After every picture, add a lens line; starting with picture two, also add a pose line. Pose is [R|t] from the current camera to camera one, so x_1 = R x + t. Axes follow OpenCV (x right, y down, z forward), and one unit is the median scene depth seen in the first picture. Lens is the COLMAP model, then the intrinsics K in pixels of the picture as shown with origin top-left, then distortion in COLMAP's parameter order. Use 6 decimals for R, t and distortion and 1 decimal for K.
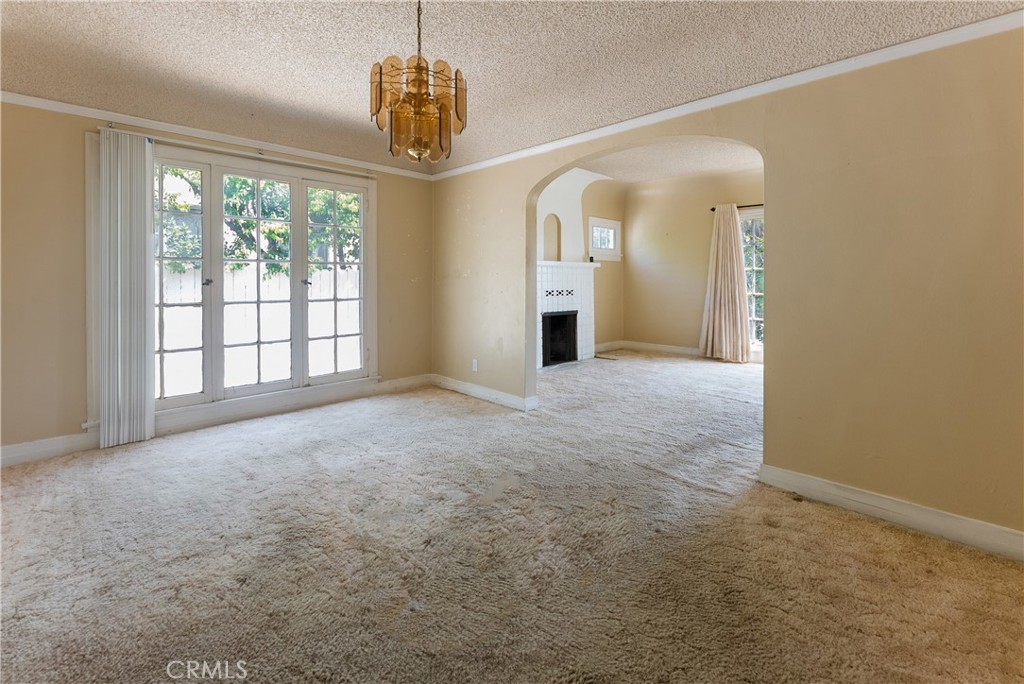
lens RADIAL K [[453.6, 0, 516.0], [0, 453.6, 281.4], [0, 0, 1]] dist [-0.003077, -0.000066]
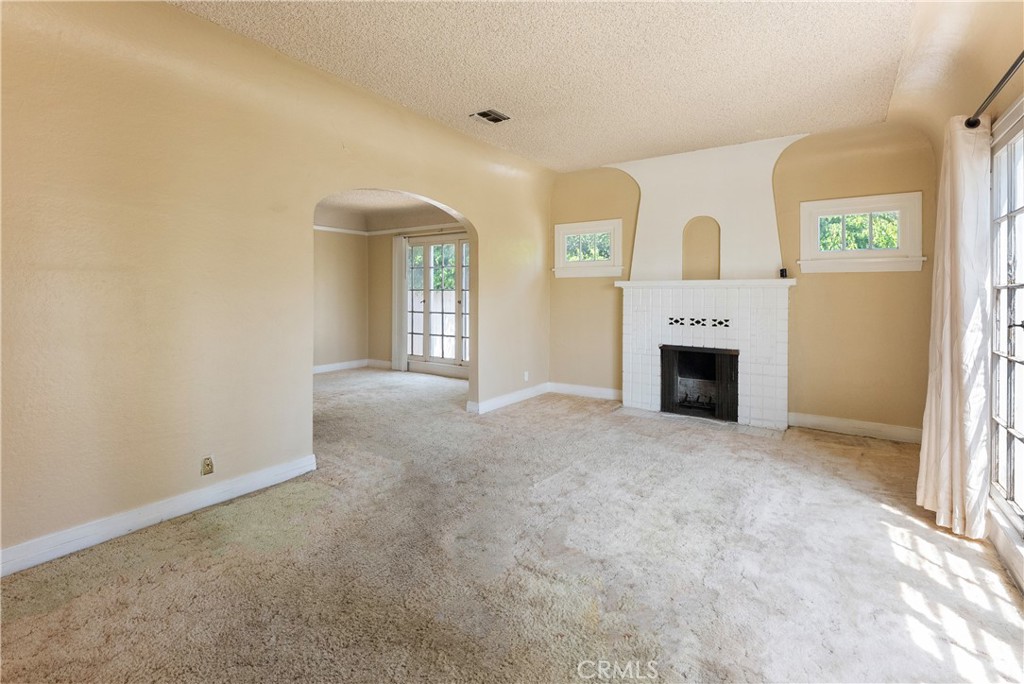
lens RADIAL K [[476.2, 0, 505.3], [0, 476.2, 300.5], [0, 0, 1]] dist [0.002163, 0.000275]
pose [[0.173607, 0.011634, -0.984746, 1.144581], [-0.009166, 0.999906, 0.010197, -0.021556], [0.984772, 0.007256, 0.173697, 0.776977]]
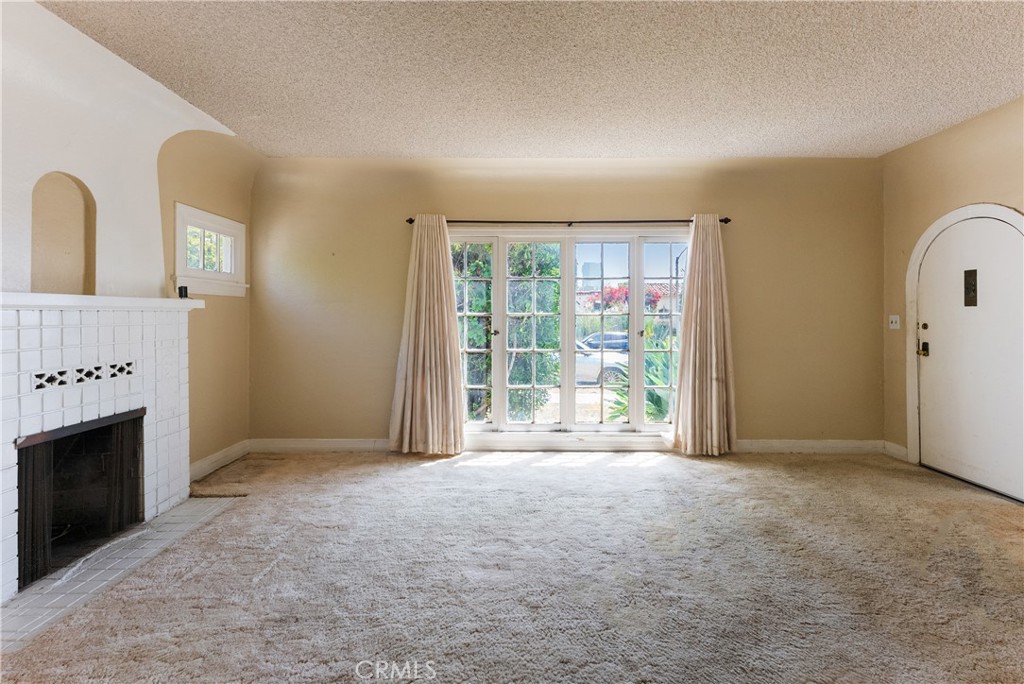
lens RADIAL K [[467.9, 0, 510.8], [0, 467.9, 312.8], [0, 0, 1]] dist [0.000165, -0.000099]
pose [[0.705054, 0.002299, 0.709150, 0.094074], [0.001819, 0.999986, -0.005051, -0.036230], [-0.709151, 0.004851, 0.705040, 0.629440]]
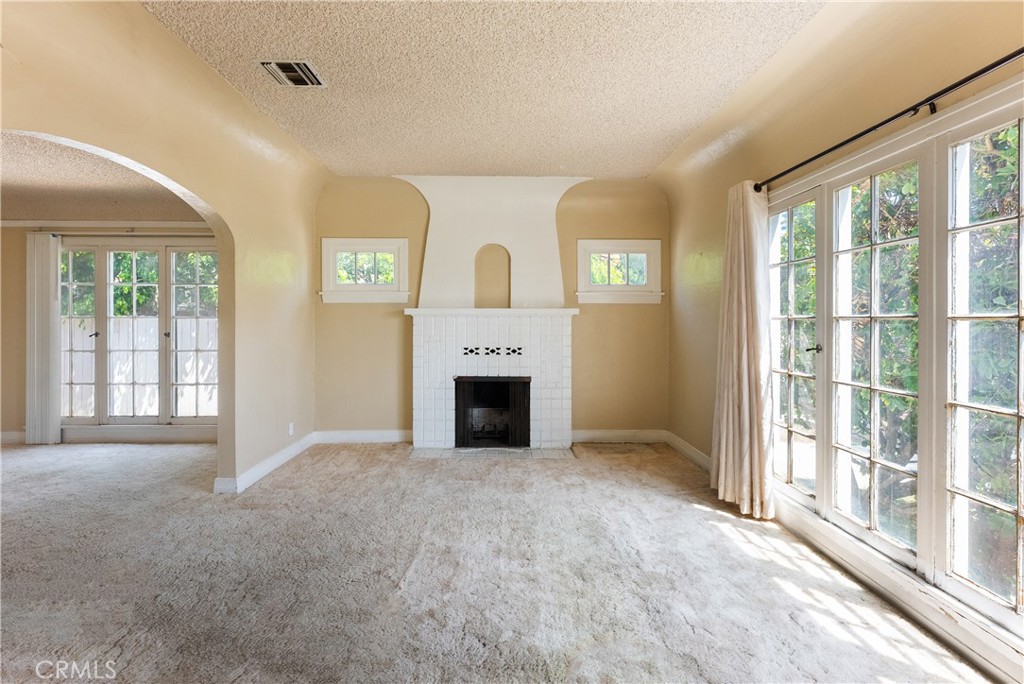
lens RADIAL K [[474.9, 0, 513.0], [0, 474.9, 323.5], [0, 0, 1]] dist [-0.000068, -0.000242]
pose [[0.722660, 0.003038, -0.691197, 0.916953], [-0.003214, 0.999994, 0.001035, -0.028391], [0.691196, 0.001473, 0.722666, 0.659087]]
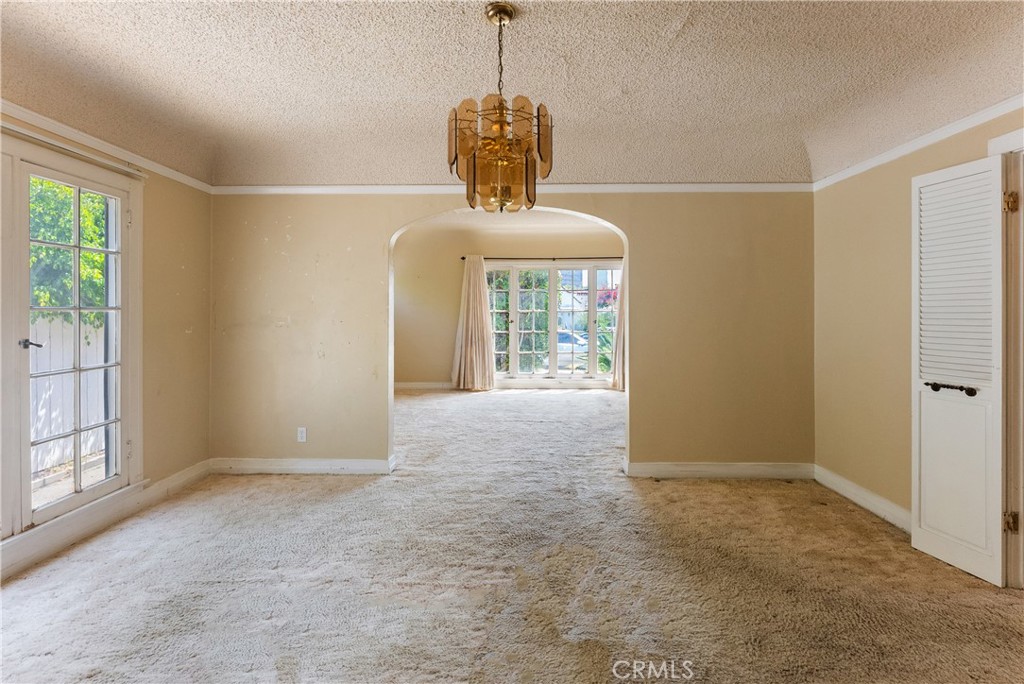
lens RADIAL K [[448.0, 0, 513.3], [0, 448.0, 310.1], [0, 0, 1]] dist [0.000702, 0.000160]
pose [[0.714069, 0.000800, 0.700075, -0.381841], [0.006303, 0.999951, -0.007571, -0.028897], [-0.700047, 0.009818, 0.714029, 0.162515]]
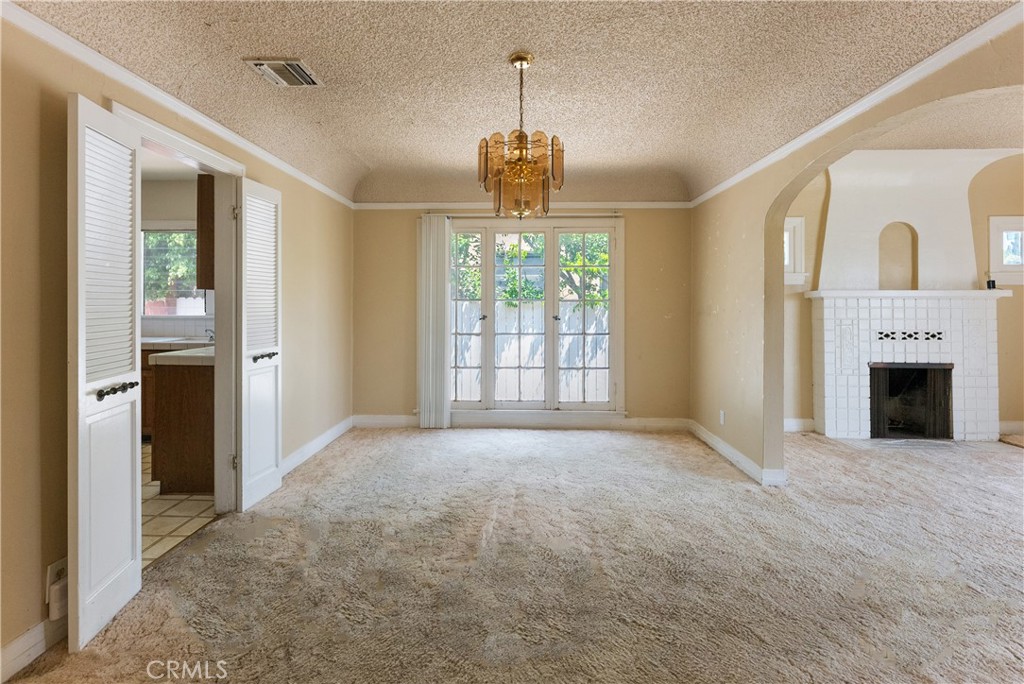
lens RADIAL K [[476.2, 0, 505.3], [0, 476.2, 300.5], [0, 0, 1]] dist [0.002163, 0.000275]
pose [[0.684176, -0.006767, -0.729286, 0.288857], [-0.003625, 0.999913, -0.012679, -0.023670], [0.729308, 0.011318, 0.684092, 0.079951]]
